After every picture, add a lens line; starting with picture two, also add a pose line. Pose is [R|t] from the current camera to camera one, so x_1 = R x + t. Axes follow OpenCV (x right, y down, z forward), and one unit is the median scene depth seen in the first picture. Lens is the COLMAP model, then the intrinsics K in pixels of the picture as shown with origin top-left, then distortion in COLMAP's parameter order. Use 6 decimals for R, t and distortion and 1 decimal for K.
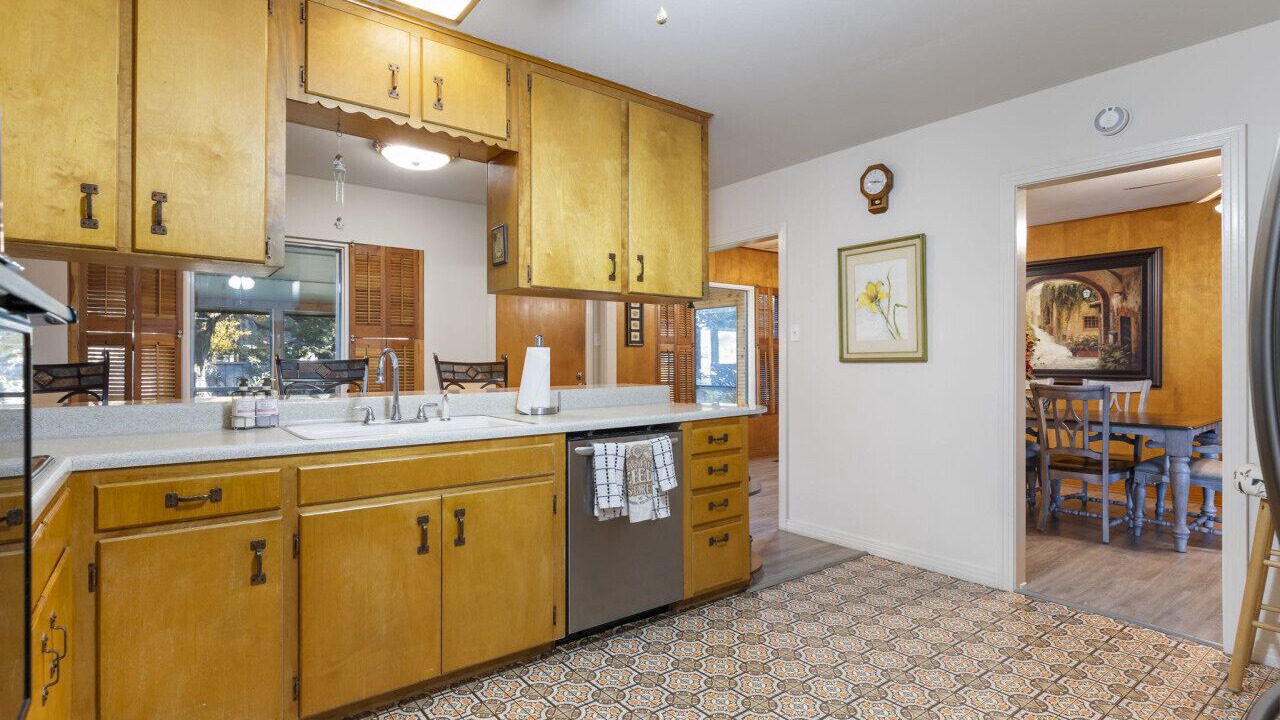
lens RADIAL K [[644.9, 0, 630.8], [0, 644.9, 363.7], [0, 0, 1]] dist [-0.002927, -0.000794]
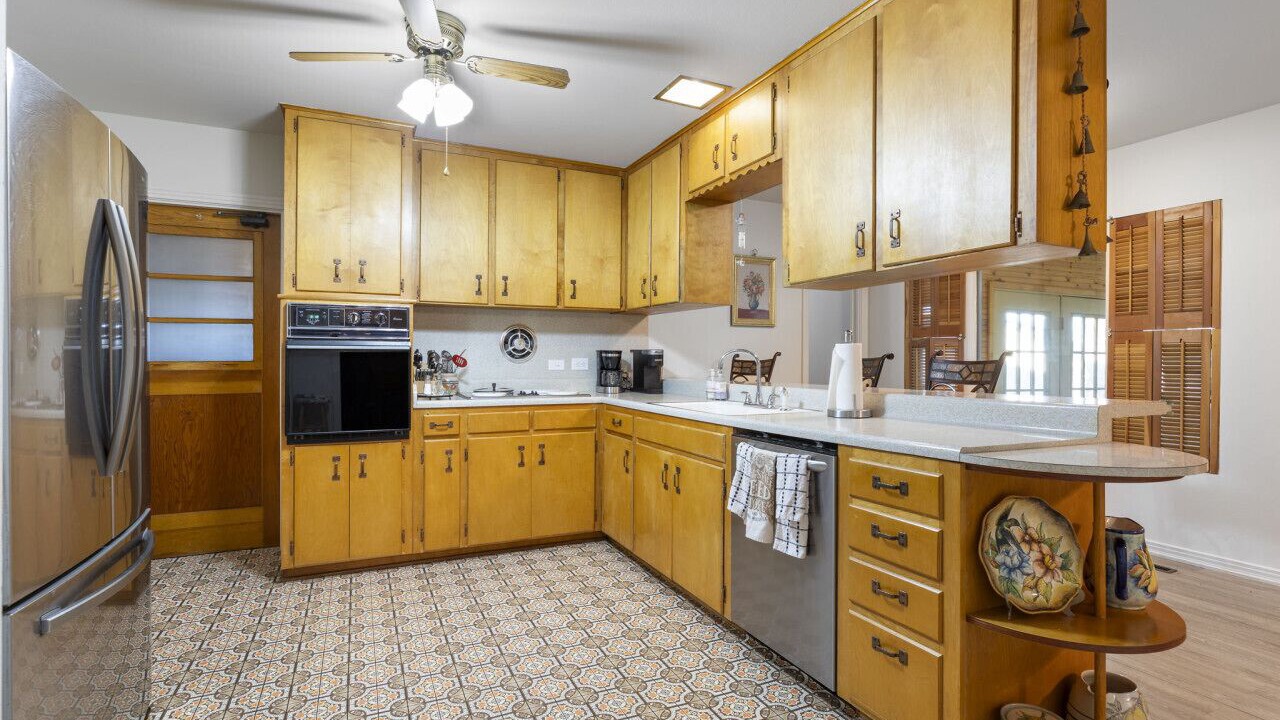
lens RADIAL K [[579.7, 0, 630.1], [0, 579.7, 359.8], [0, 0, 1]] dist [0.002844, 0.000238]
pose [[-0.202797, 0.001823, -0.979219, 0.807955], [-0.005308, 0.999982, 0.002961, -0.003961], [0.979206, 0.005798, -0.202783, 0.968067]]
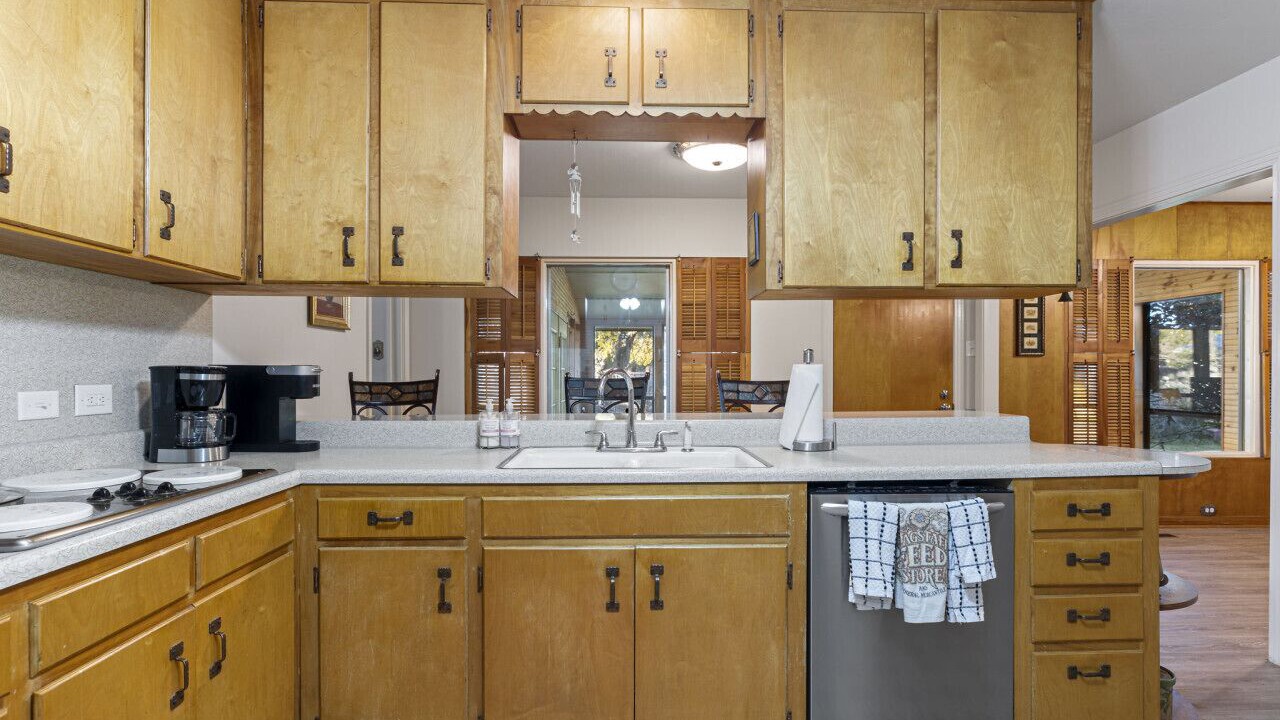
lens RADIAL K [[644.9, 0, 620.9], [0, 644.9, 378.6], [0, 0, 1]] dist [-0.002927, -0.000794]
pose [[0.805534, 0.005909, -0.592520, 0.154792], [-0.000706, 0.999959, 0.009012, -0.016892], [0.592549, -0.006841, 0.805505, 0.262933]]
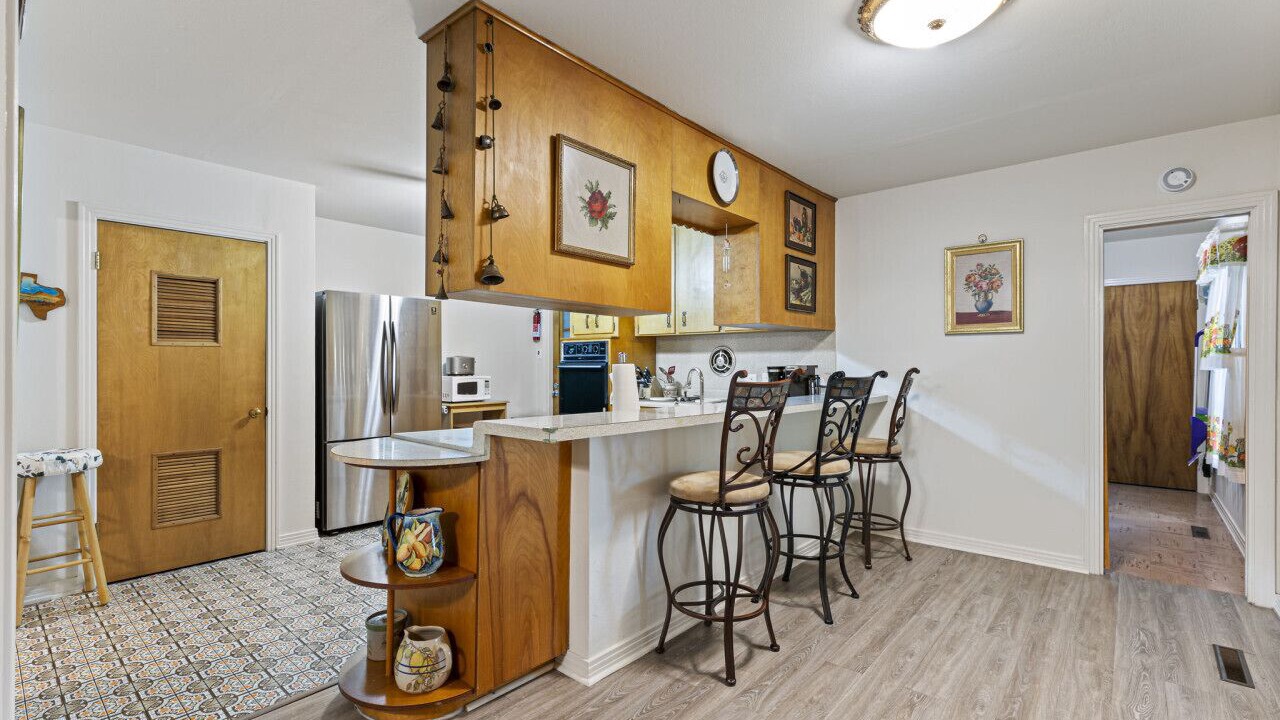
lens RADIAL K [[579.7, 0, 639.3], [0, 579.7, 365.6], [0, 0, 1]] dist [0.002844, 0.000238]
pose [[-0.974671, -0.005529, -0.223575, 0.025530], [-0.005911, 0.999982, 0.001040, -0.027540], [0.223565, 0.002335, -0.974686, 2.198014]]
